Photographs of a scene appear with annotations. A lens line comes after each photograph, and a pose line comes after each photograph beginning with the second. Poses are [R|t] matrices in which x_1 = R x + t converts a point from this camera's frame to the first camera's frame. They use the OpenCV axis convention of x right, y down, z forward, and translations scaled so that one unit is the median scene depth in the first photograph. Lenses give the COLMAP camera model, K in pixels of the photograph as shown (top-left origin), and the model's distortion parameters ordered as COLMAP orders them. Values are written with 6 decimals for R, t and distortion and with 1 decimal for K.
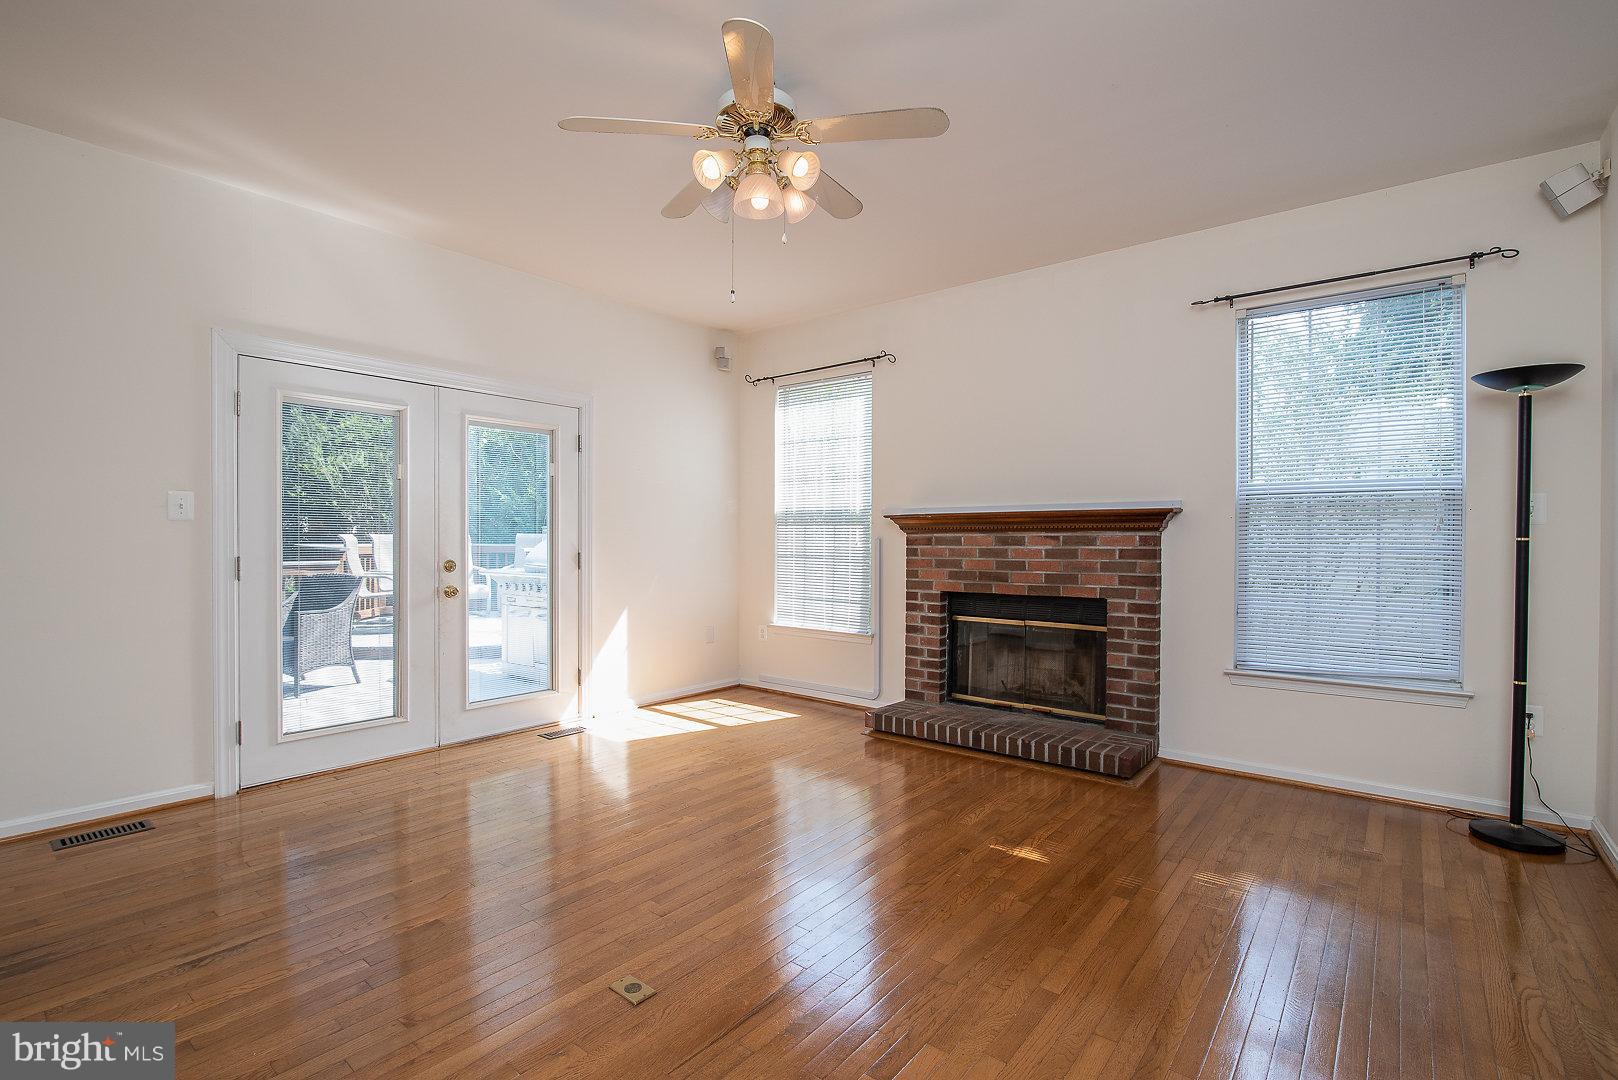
lens RADIAL K [[739.9, 0, 813.3], [0, 739.9, 548.5], [0, 0, 1]] dist [-0.019203, 0.000358]
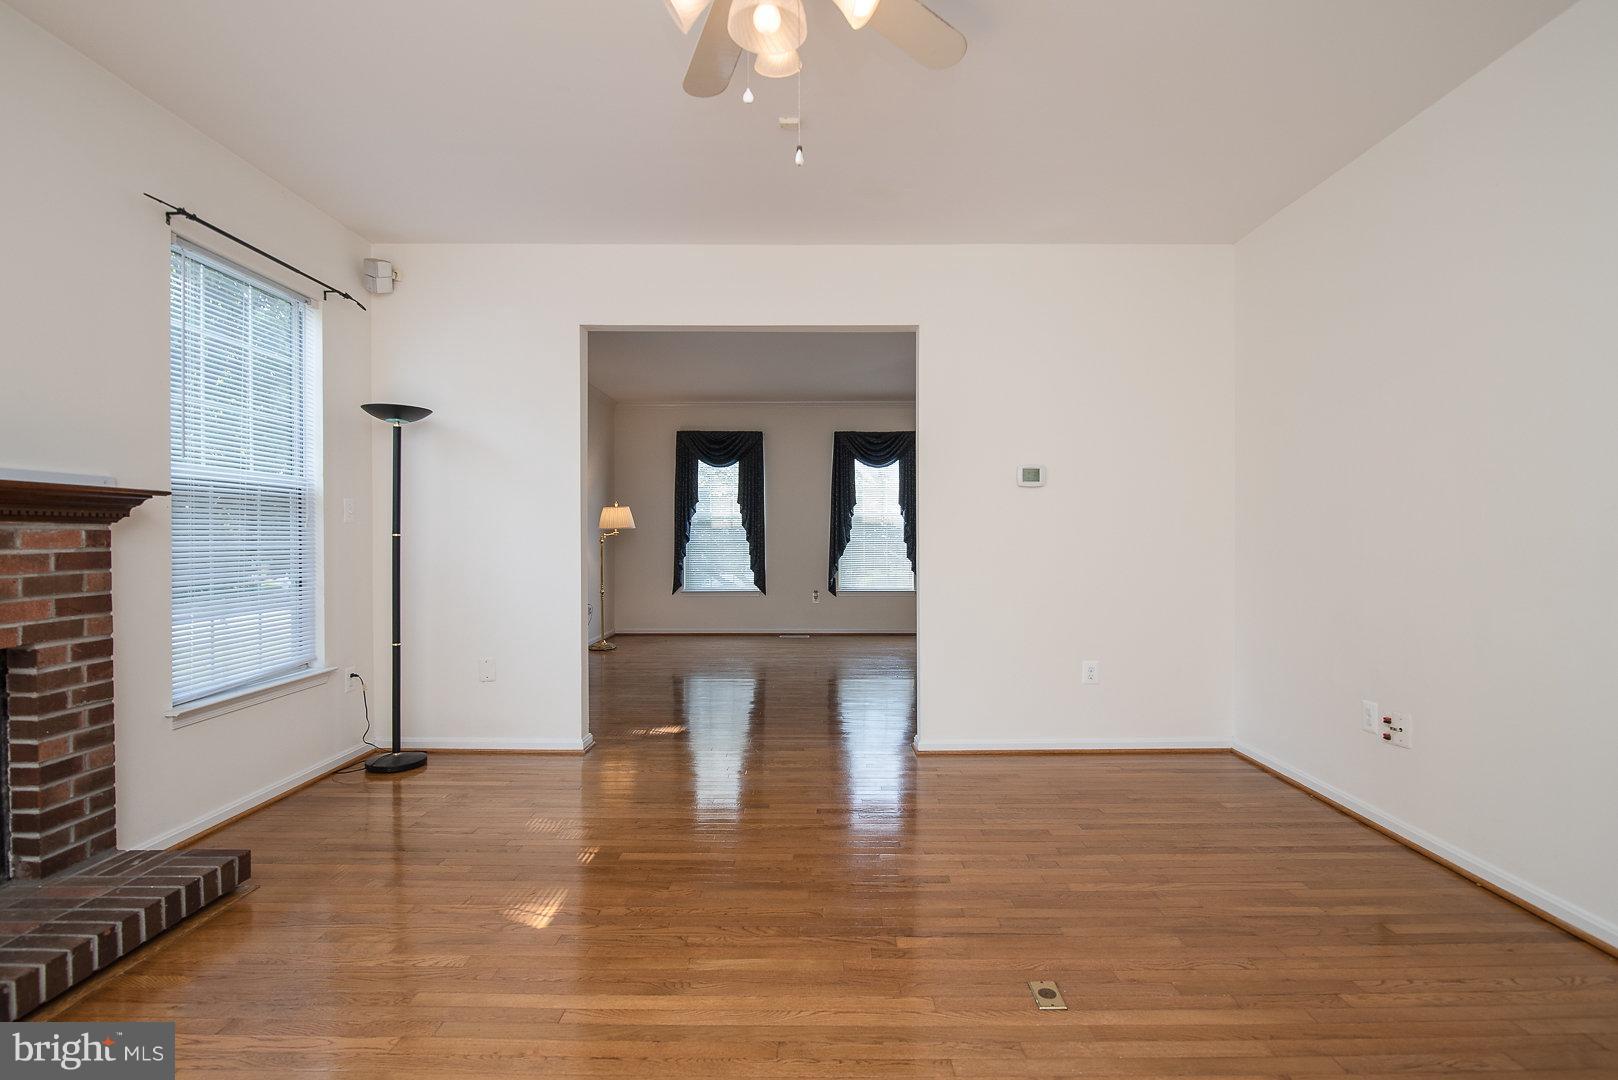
lens RADIAL K [[751.1, 0, 821.8], [0, 751.1, 540.4], [0, 0, 1]] dist [-0.020863, -0.000131]
pose [[-0.627301, -0.007459, 0.778741, -0.359761], [0.008857, 0.999821, 0.016711, -0.012336], [-0.778726, 0.017380, -0.627123, 0.803872]]
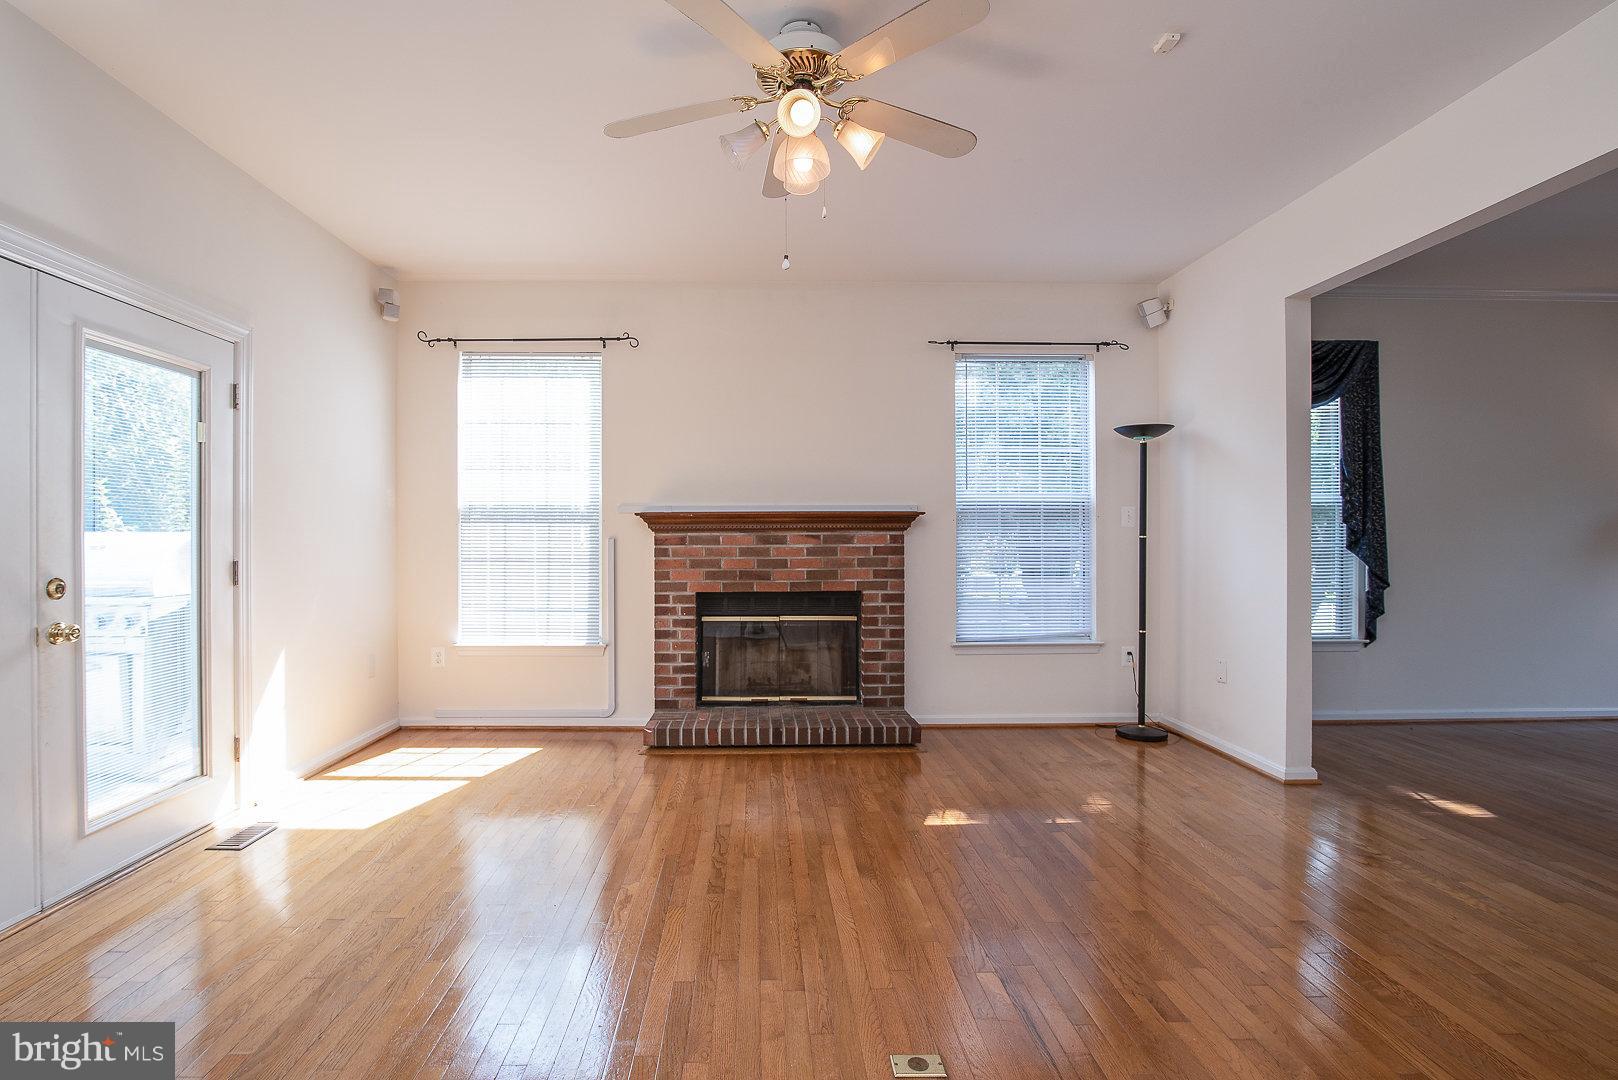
lens RADIAL K [[753.4, 0, 773.1], [0, 753.4, 541.7], [0, 0, 1]] dist [-0.017586, 0.000039]
pose [[0.766588, -0.006193, 0.642109, -0.402537], [0.012212, 0.999913, -0.004936, -0.002602], [-0.642023, 0.011625, 0.766598, 0.189220]]
